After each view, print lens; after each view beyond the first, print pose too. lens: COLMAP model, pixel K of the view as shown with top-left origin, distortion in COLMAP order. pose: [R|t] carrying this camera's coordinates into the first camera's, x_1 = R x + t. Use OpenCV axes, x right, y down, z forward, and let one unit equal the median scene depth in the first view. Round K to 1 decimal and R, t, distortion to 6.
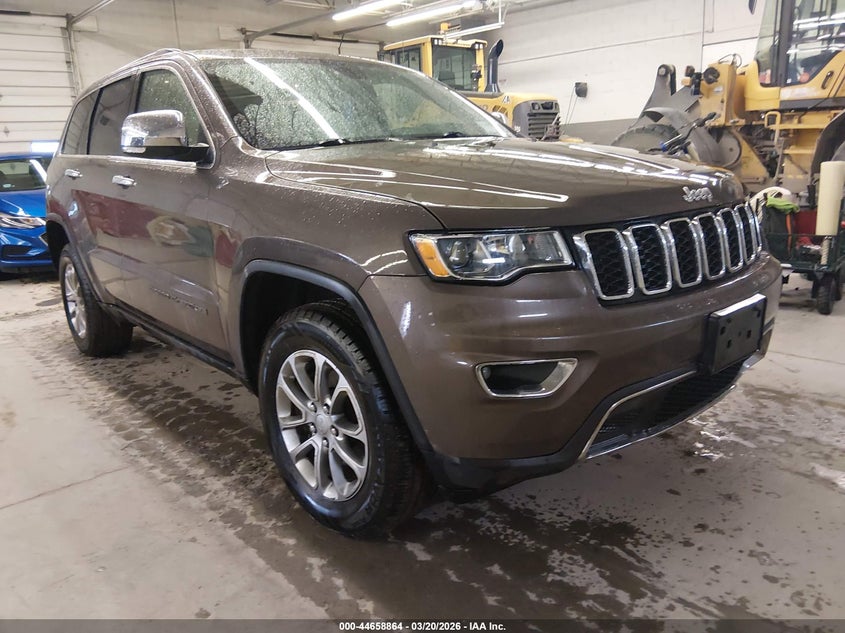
lens RADIAL K [[705.9, 0, 420.6], [0, 705.9, 316.5], [0, 0, 1]] dist [0.001613, -0.041344]
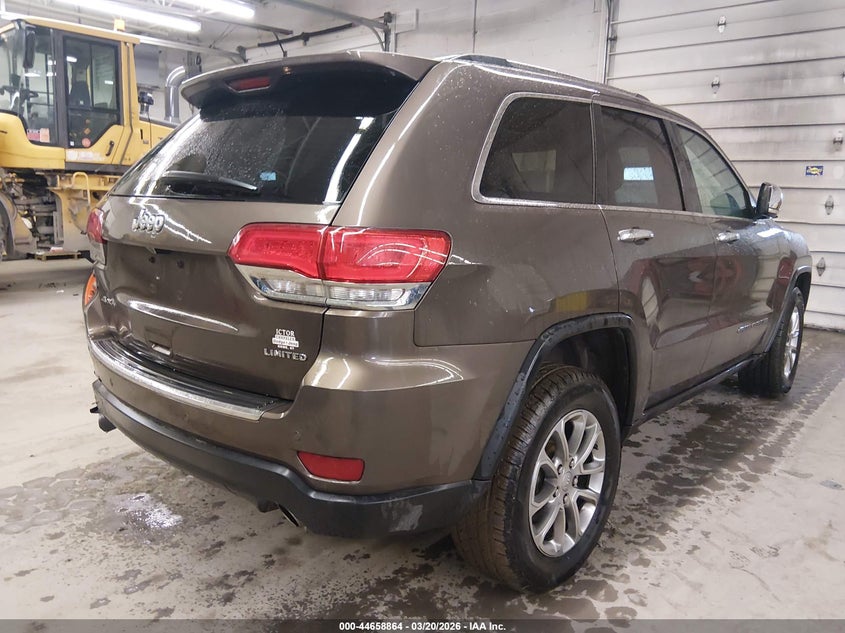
lens RADIAL K [[705.9, 0, 424.6], [0, 705.9, 317.9], [0, 0, 1]] dist [0.001613, -0.041344]
pose [[-0.210622, -0.123009, 0.969797, -1.156100], [0.205227, 0.964380, 0.166893, -0.295719], [-0.955782, 0.234181, -0.177875, 1.423961]]
